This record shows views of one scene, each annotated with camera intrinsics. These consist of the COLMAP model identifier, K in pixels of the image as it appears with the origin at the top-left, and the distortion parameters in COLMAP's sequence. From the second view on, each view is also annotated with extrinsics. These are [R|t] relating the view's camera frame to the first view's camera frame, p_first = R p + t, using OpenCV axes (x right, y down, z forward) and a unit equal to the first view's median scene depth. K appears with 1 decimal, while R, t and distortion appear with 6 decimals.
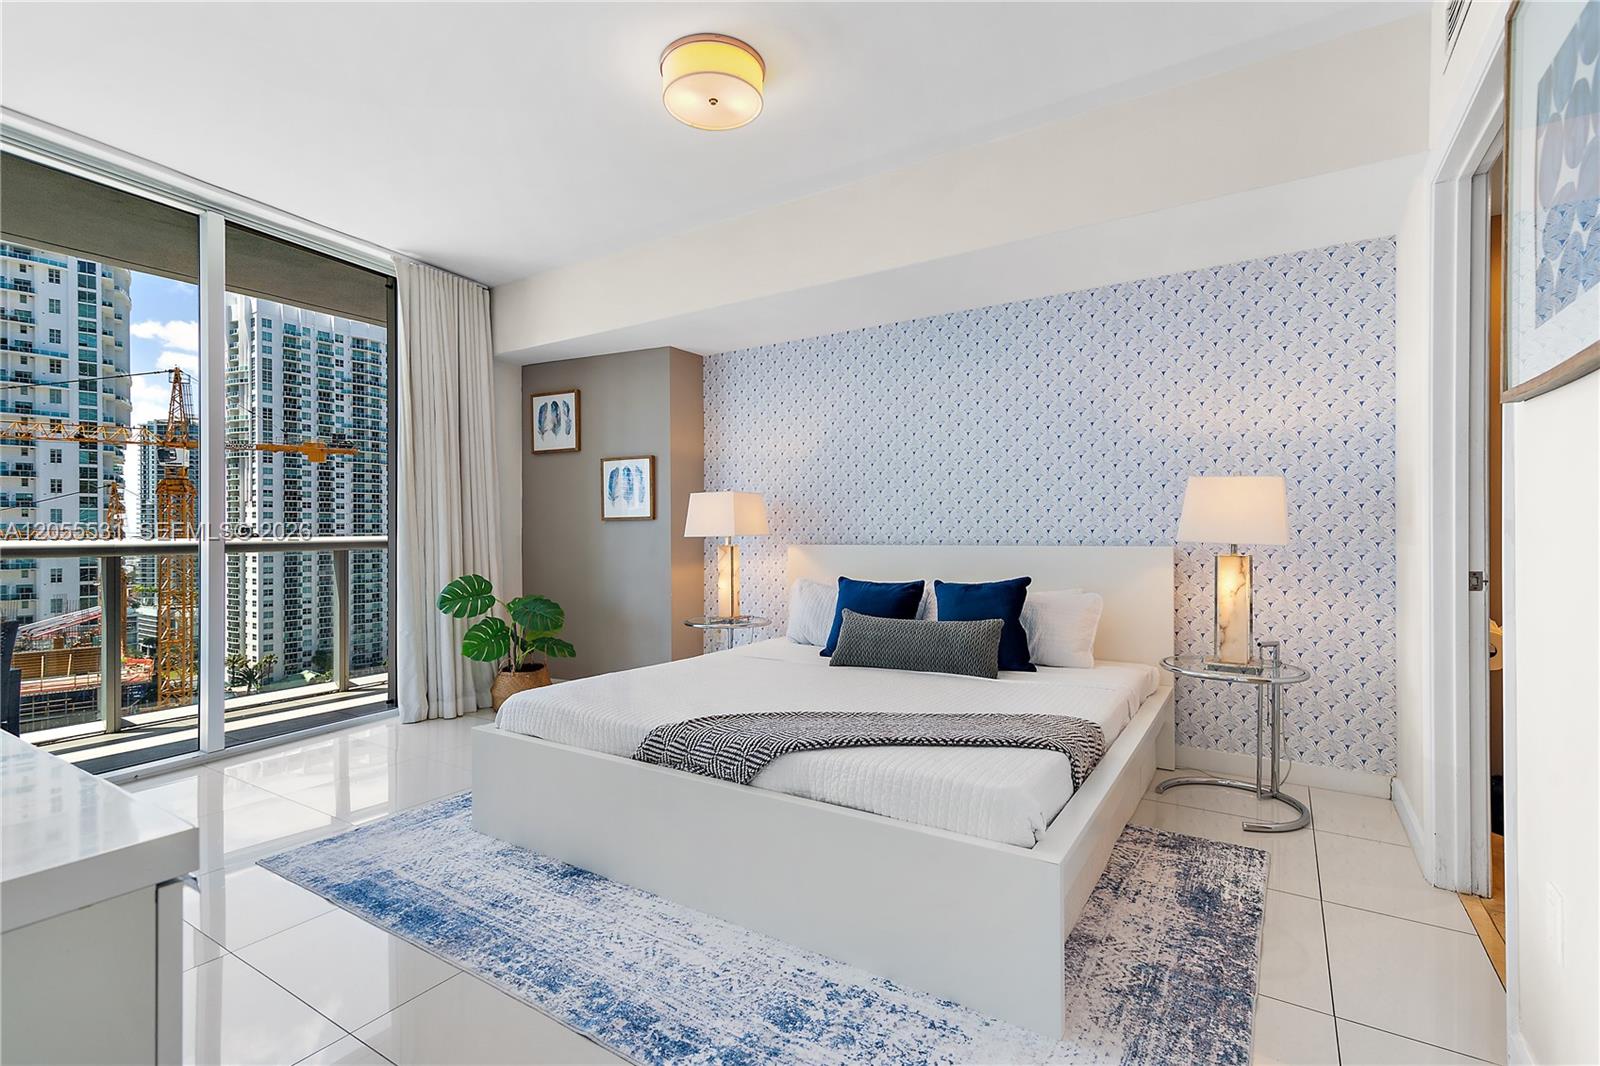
lens RADIAL K [[733.8, 0, 800.0], [0, 733.8, 533.0], [0, 0, 1]] dist [0.016594, 0.000062]
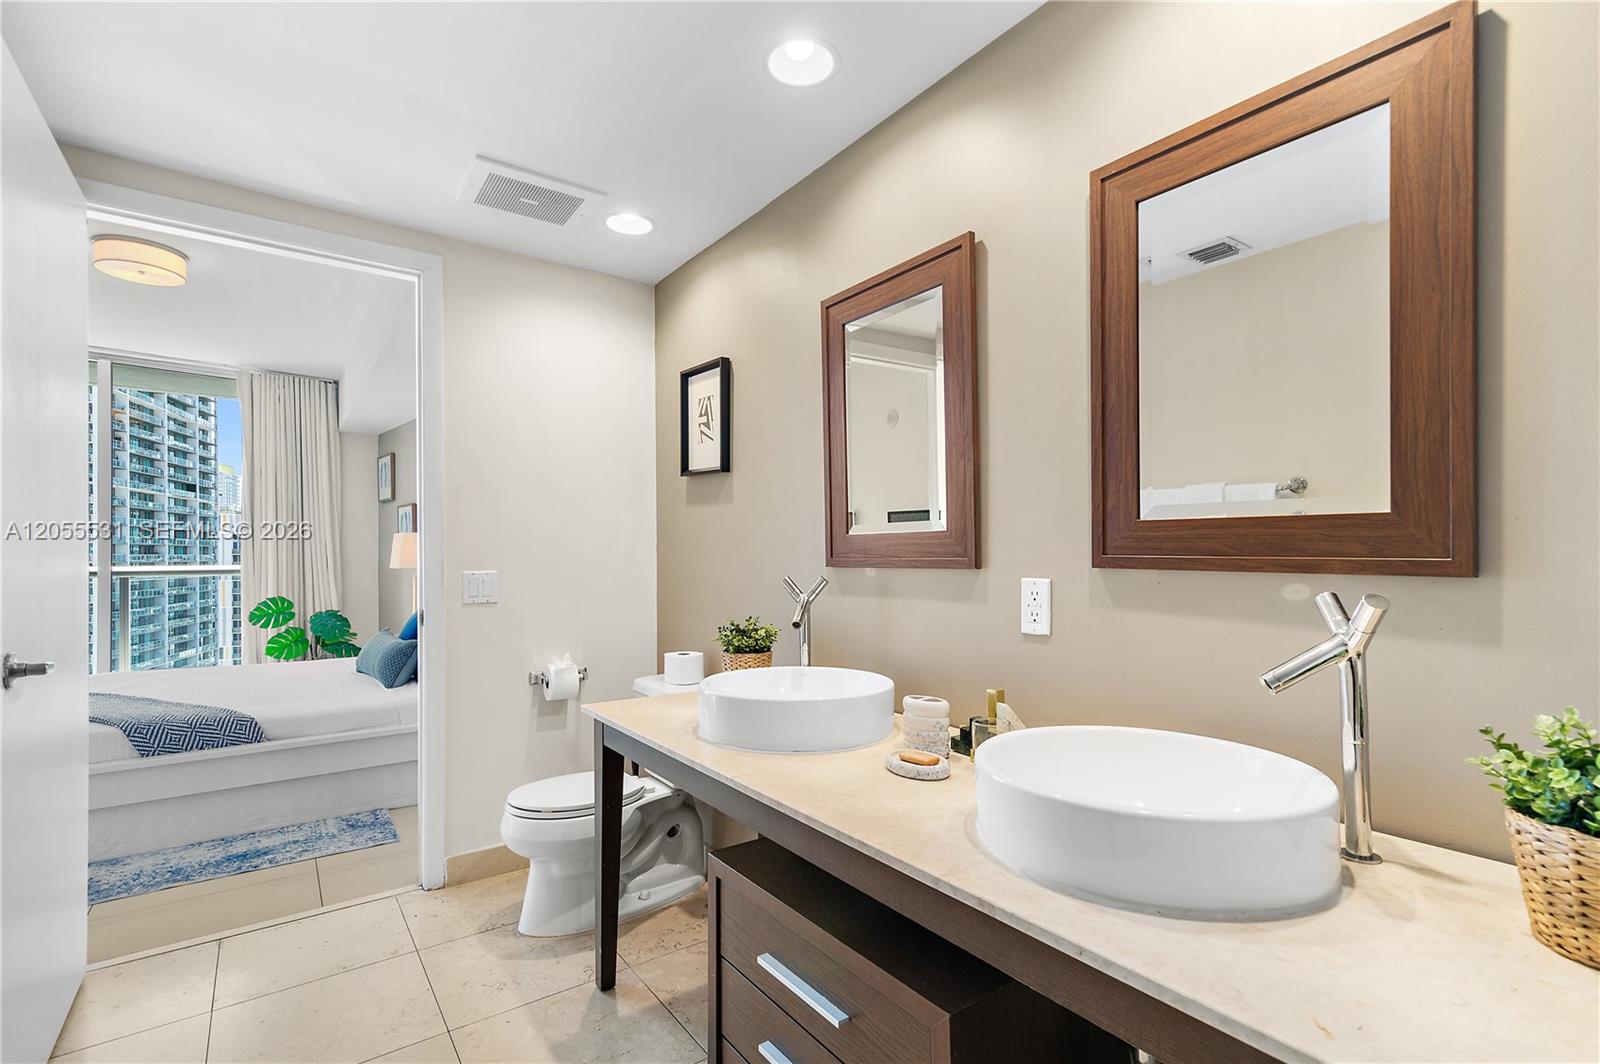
lens RADIAL K [[741.7, 0, 803.2], [0, 741.7, 540.4], [0, 0, 1]] dist [0.016589, -0.000036]
pose [[0.936006, -0.007480, -0.351905, 0.972583], [0.002321, 0.999884, -0.015080, -0.024319], [0.351977, 0.013298, 0.935914, 0.040003]]
